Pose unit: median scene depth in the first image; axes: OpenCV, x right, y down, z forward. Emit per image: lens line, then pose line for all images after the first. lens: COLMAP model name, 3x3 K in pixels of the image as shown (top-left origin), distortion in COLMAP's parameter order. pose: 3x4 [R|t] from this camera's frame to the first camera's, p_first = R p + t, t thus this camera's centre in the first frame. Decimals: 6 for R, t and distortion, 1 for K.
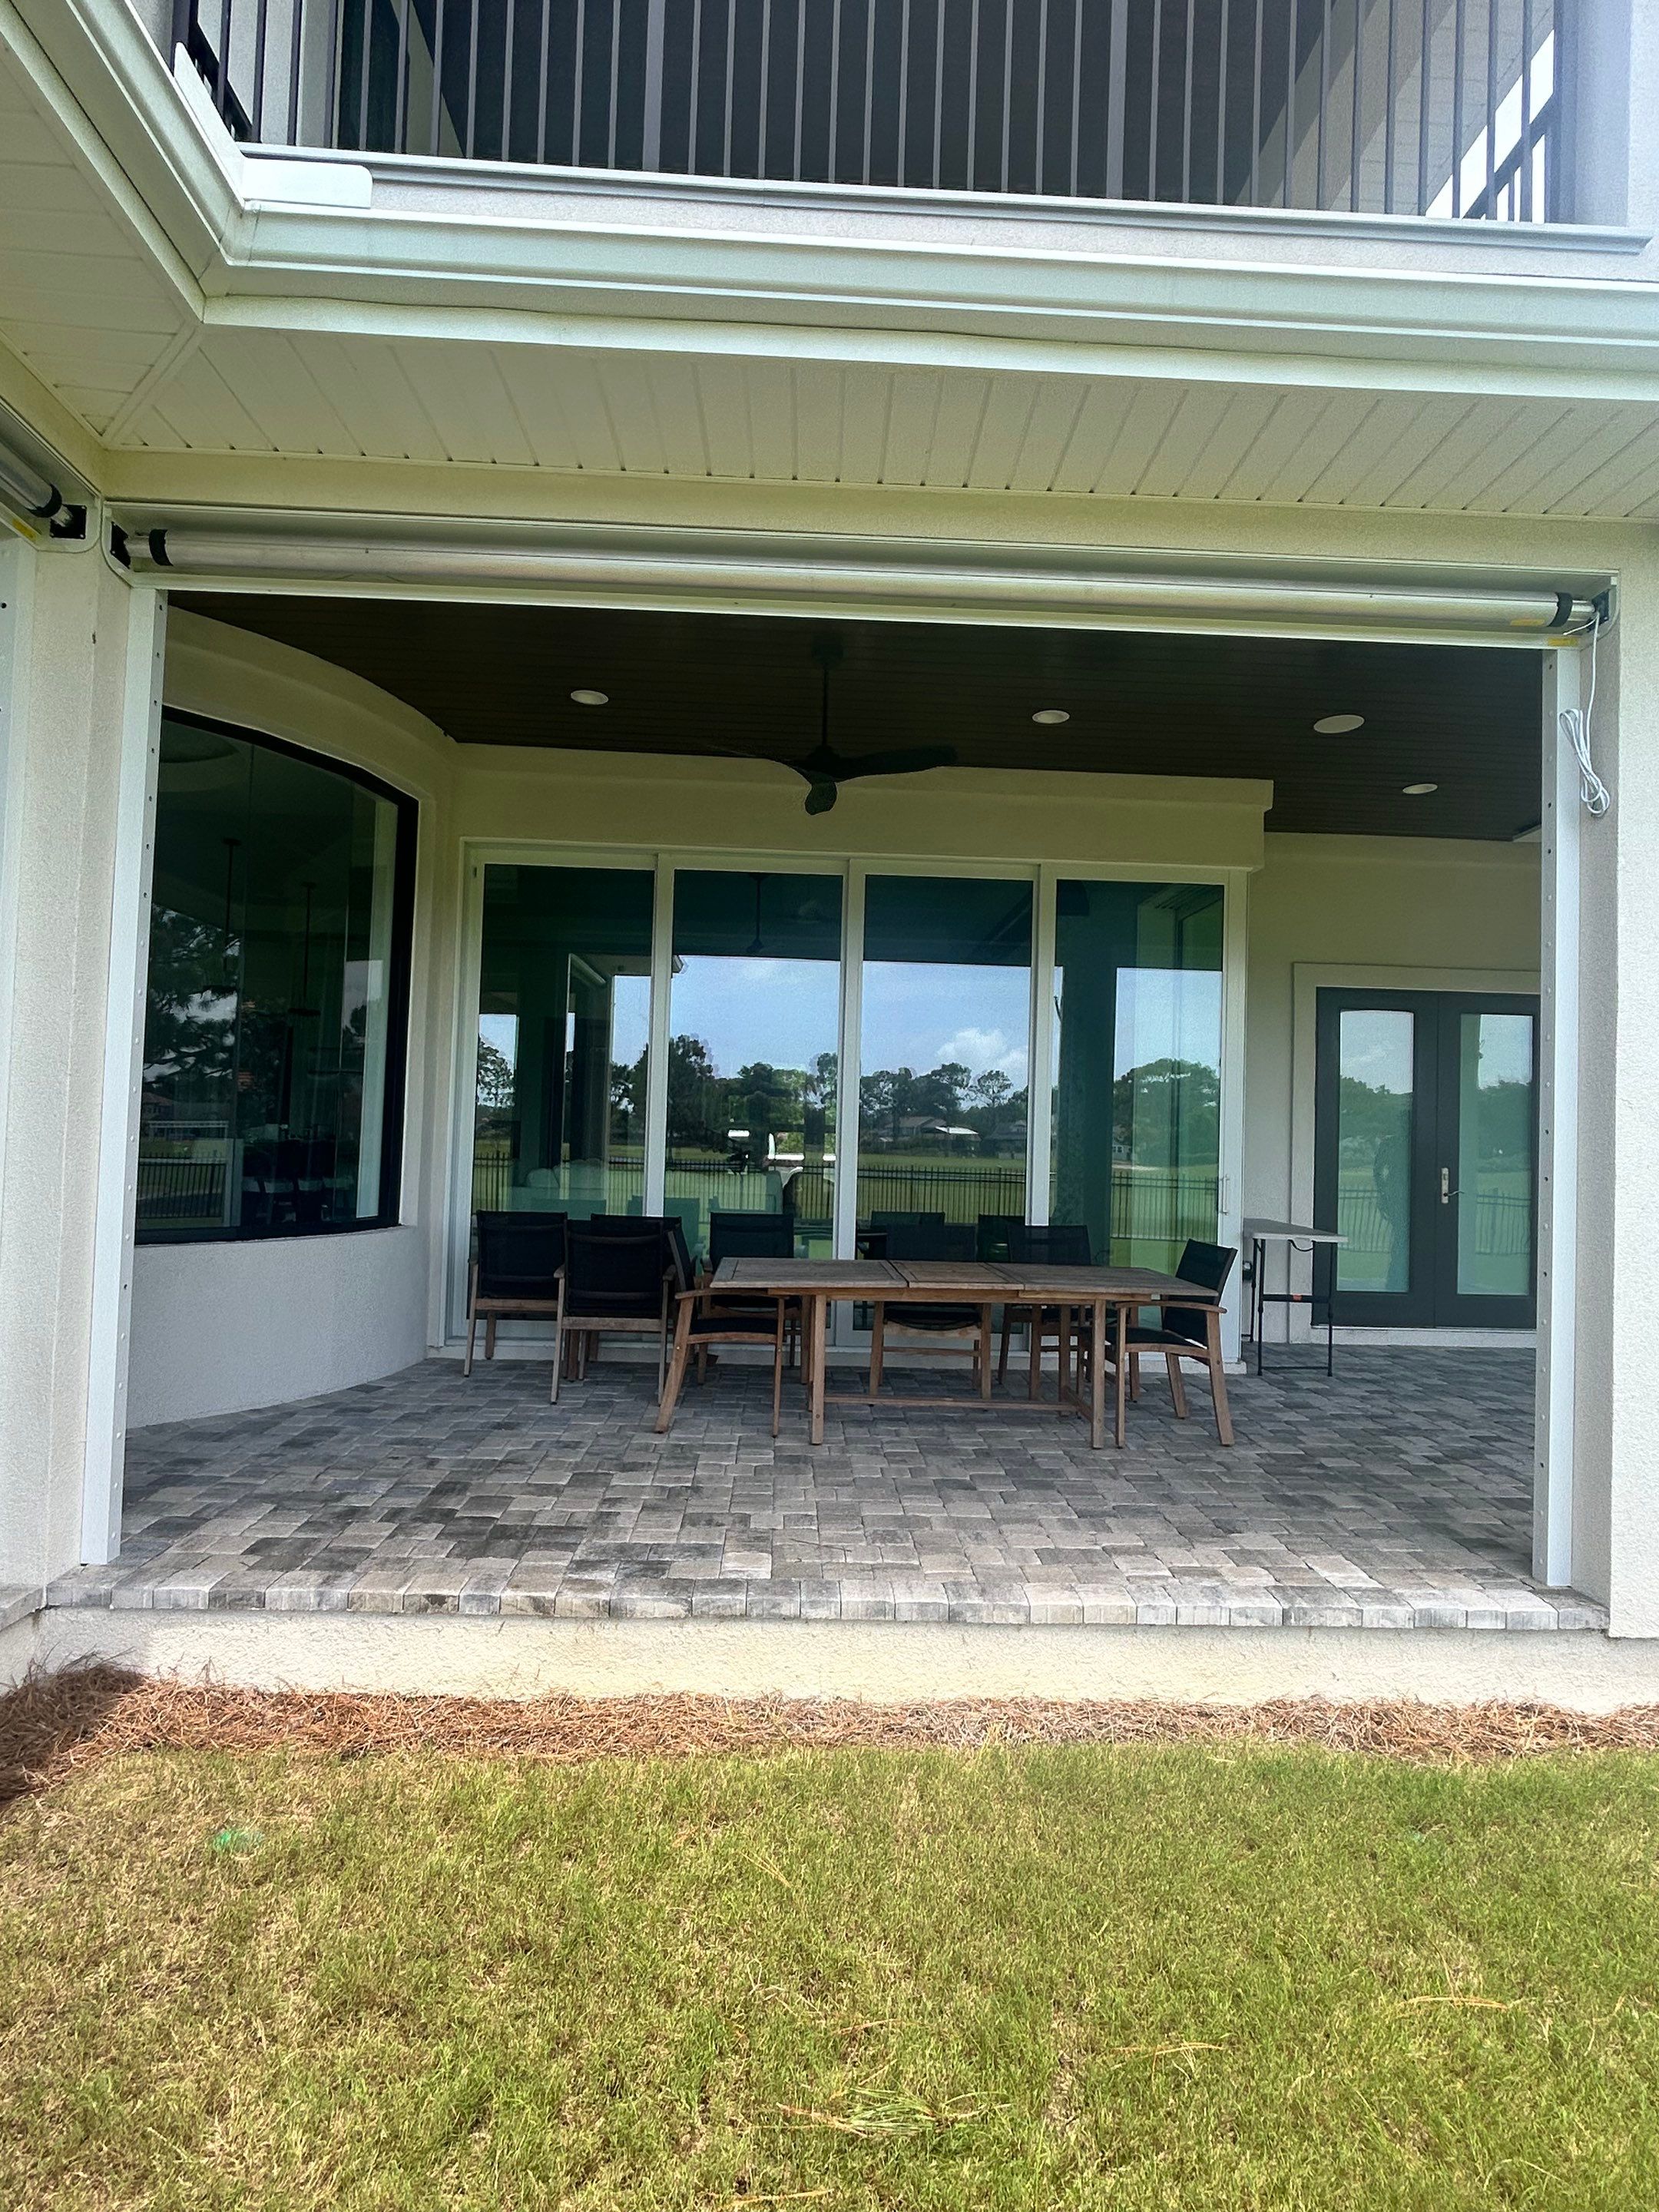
lens RADIAL K [[1190.0, 0, 829.5], [0, 1190.0, 1106.0], [0, 0, 1]] dist [-0.001167, 0.001720]
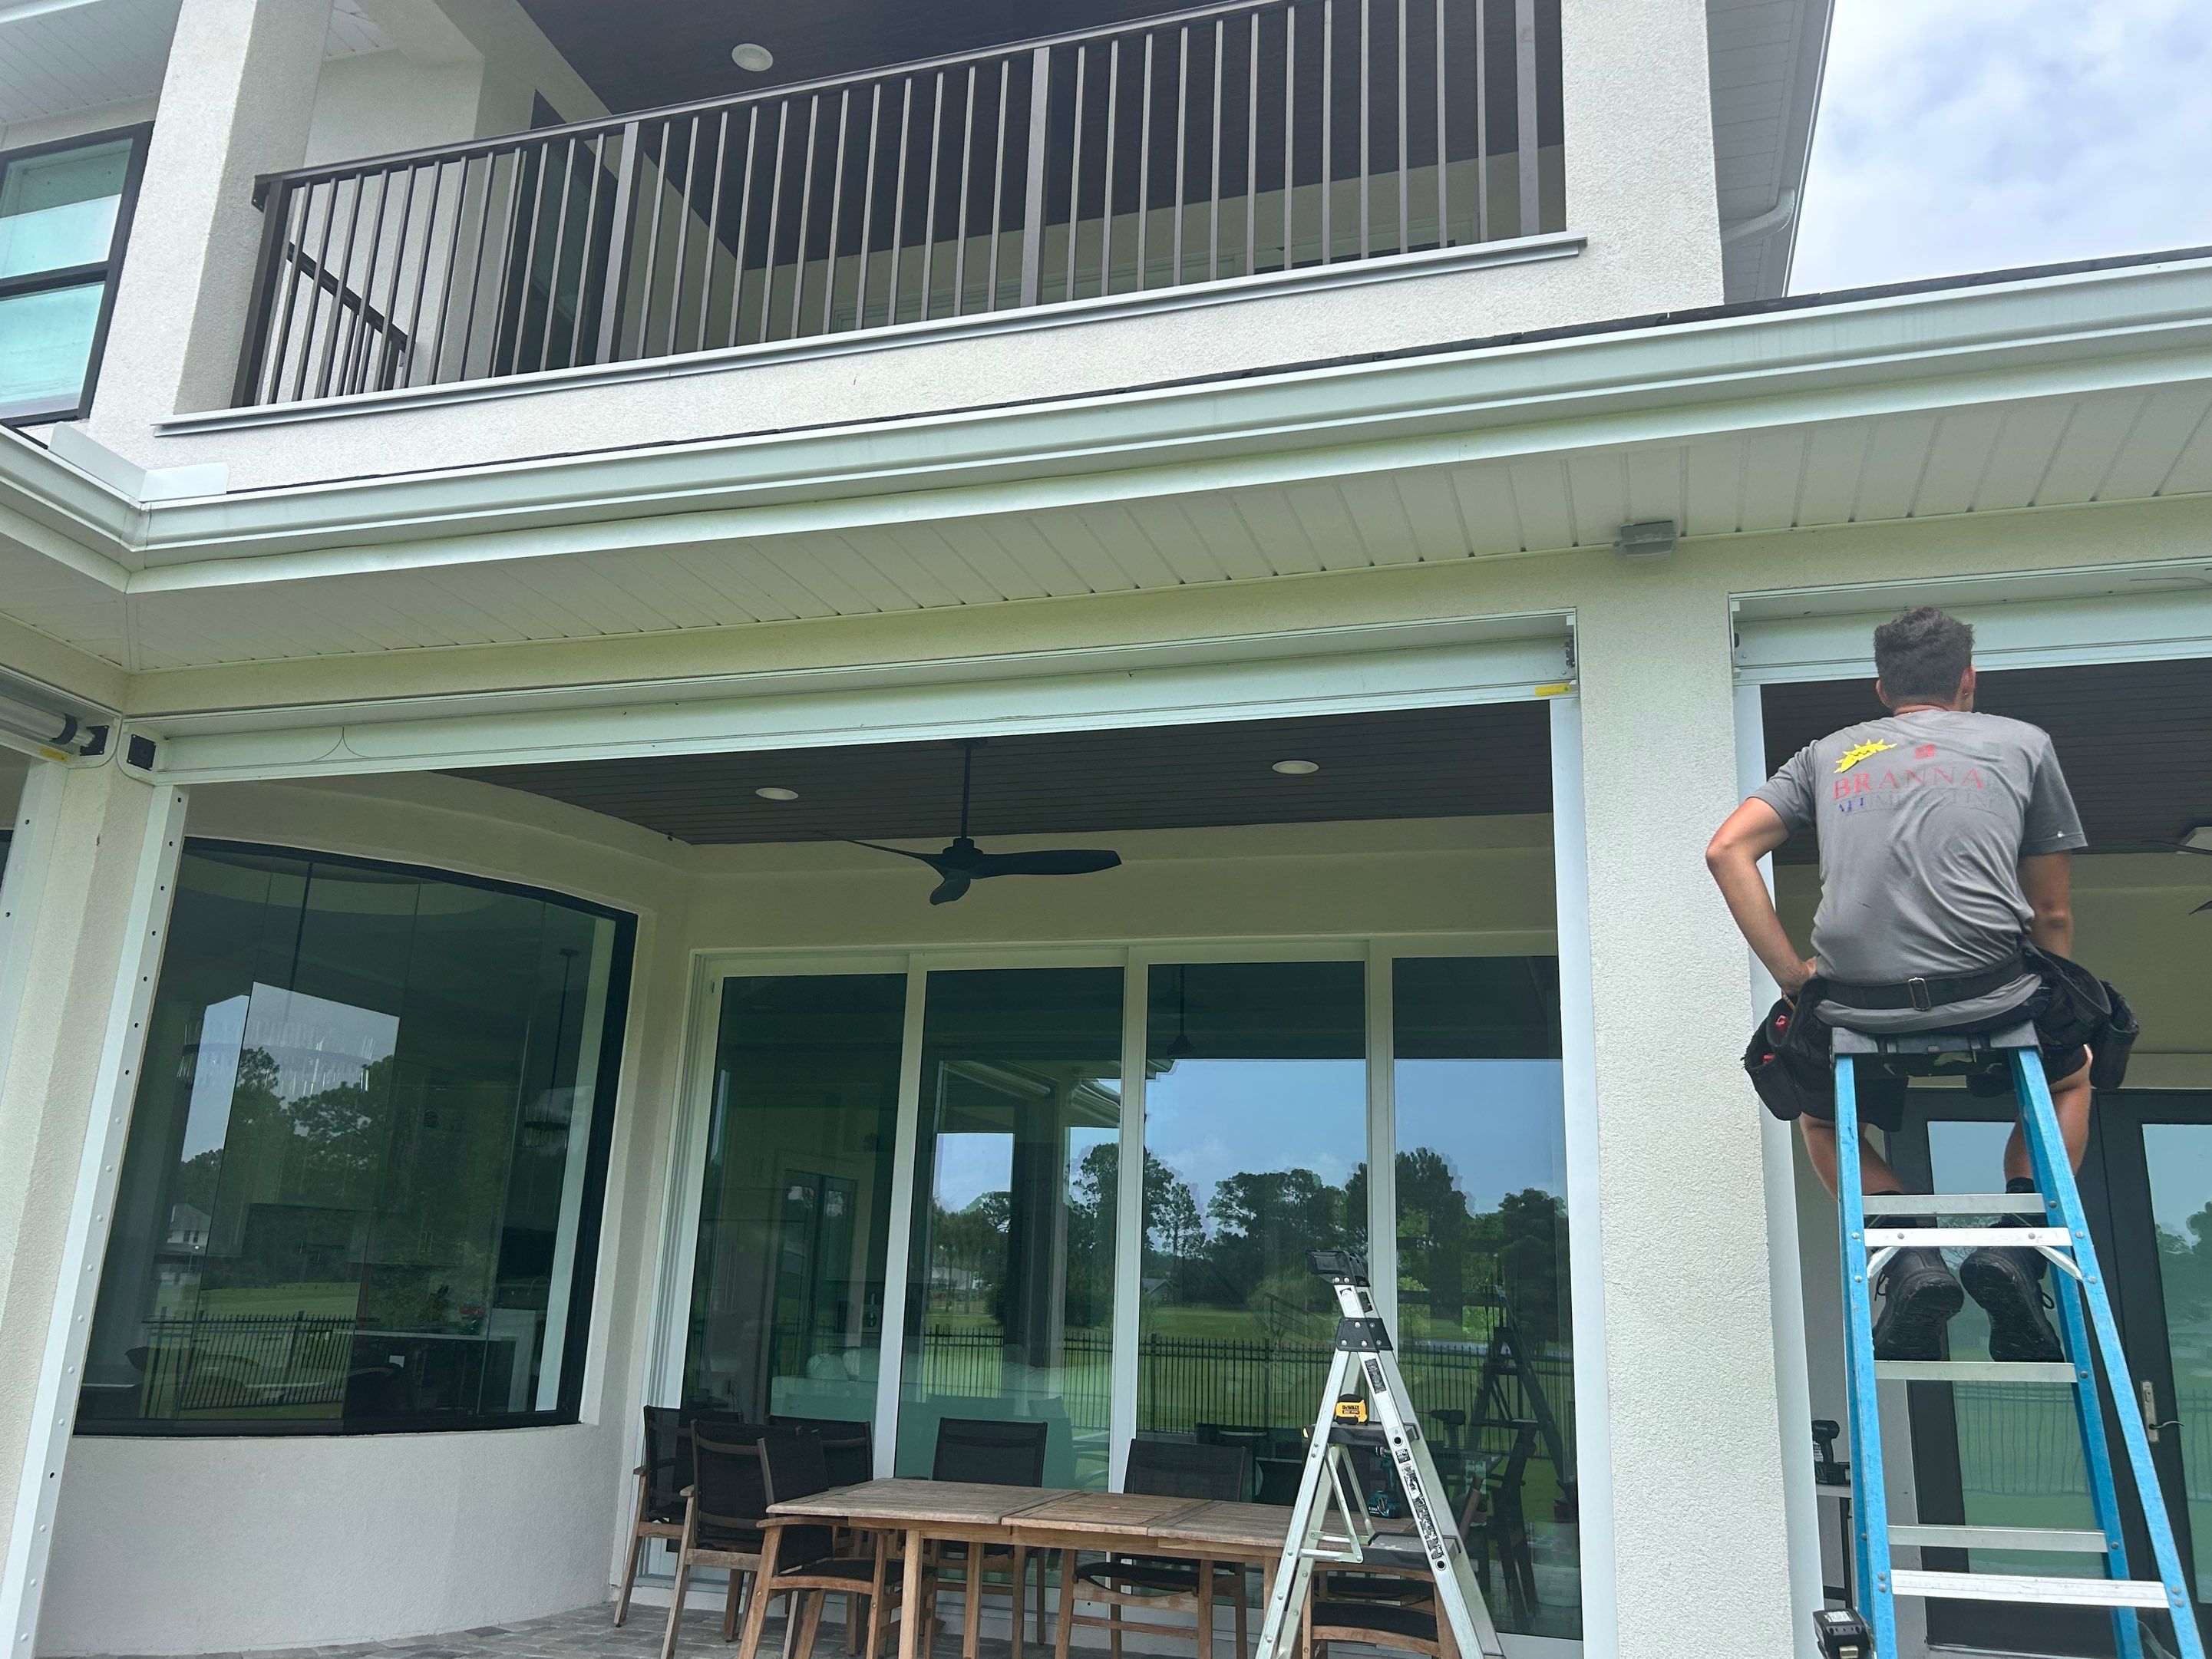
lens RADIAL K [[1755.5, 0, 1091.4], [0, 1755.5, 817.4], [0, 0, 1]] dist [0.027270, 0.001617]
pose [[0.944501, -0.078421, -0.319010, 0.375948], [-0.000788, 0.970545, -0.240918, -0.011815], [0.328506, 0.227799, 0.916620, -0.095086]]
